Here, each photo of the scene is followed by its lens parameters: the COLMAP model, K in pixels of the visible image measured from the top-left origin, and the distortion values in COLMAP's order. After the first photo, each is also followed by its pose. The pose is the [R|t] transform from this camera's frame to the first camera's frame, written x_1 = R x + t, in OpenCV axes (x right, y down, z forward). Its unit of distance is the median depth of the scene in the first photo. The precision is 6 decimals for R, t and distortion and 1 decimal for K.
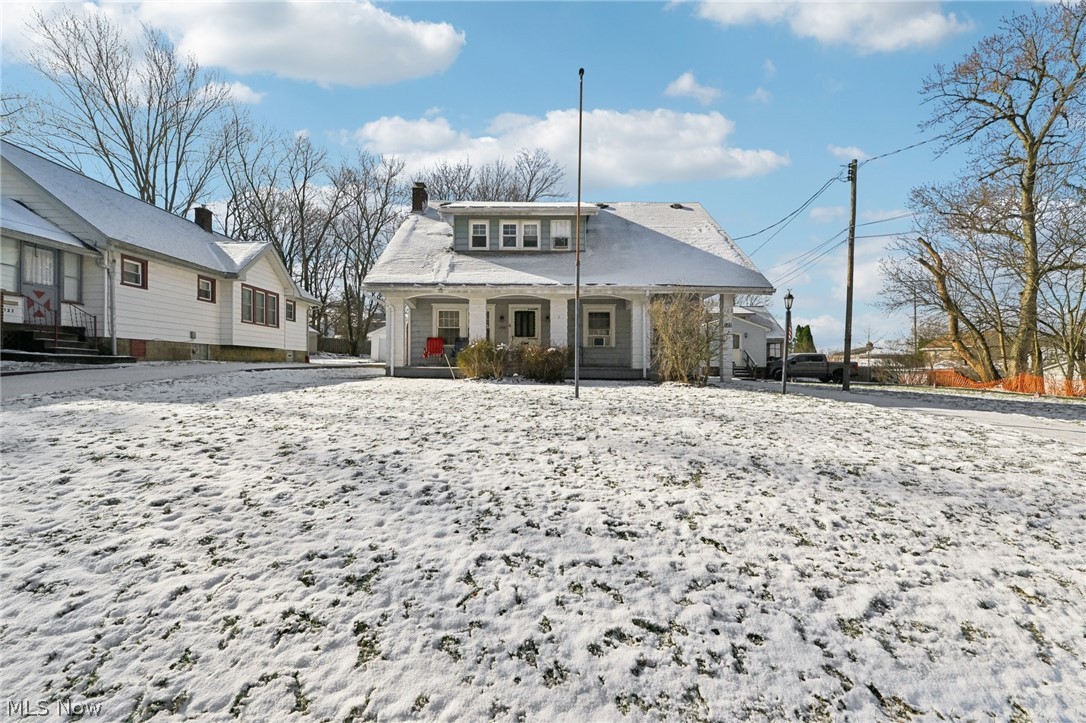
lens RADIAL K [[467.8, 0, 537.5], [0, 467.8, 361.7], [0, 0, 1]] dist [0.002804, -0.003152]
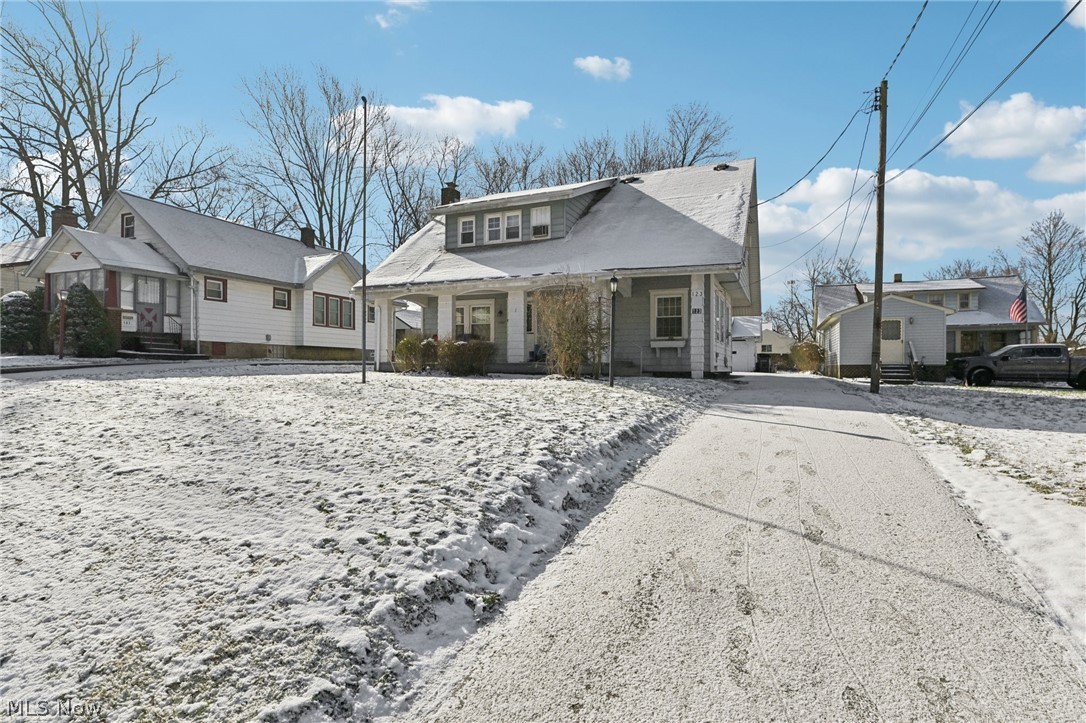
lens RADIAL K [[556.7, 0, 536.1], [0, 556.7, 364.3], [0, 0, 1]] dist [0.003286, -0.002769]
pose [[0.912453, -0.002950, -0.409170, 0.501209], [0.003748, 0.999992, 0.001148, 0.013845], [0.409164, -0.002581, 0.912457, -0.031672]]
